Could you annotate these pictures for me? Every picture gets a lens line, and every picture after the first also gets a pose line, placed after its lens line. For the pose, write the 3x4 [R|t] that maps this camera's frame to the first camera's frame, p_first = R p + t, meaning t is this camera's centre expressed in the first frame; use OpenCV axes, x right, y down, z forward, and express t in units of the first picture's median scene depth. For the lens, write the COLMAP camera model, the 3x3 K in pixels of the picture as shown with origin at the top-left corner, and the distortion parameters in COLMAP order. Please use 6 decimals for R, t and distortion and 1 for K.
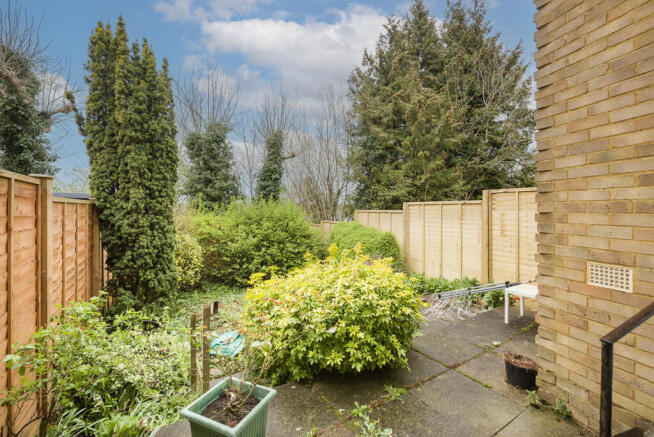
lens RADIAL K [[279.1, 0, 326.0], [0, 279.1, 215.2], [0, 0, 1]] dist [0.005224, -0.000073]
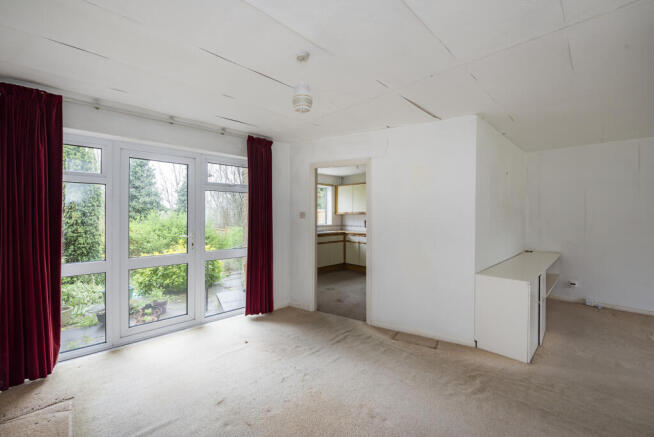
lens RADIAL K [[274.6, 0, 328.6], [0, 274.6, 224.8], [0, 0, 1]] dist [-0.000861, -0.000248]
pose [[0.984689, -0.012877, 0.173843, 0.620432], [0.009311, 0.999730, 0.021311, -0.032348], [-0.174070, -0.019366, 0.984543, -1.027177]]
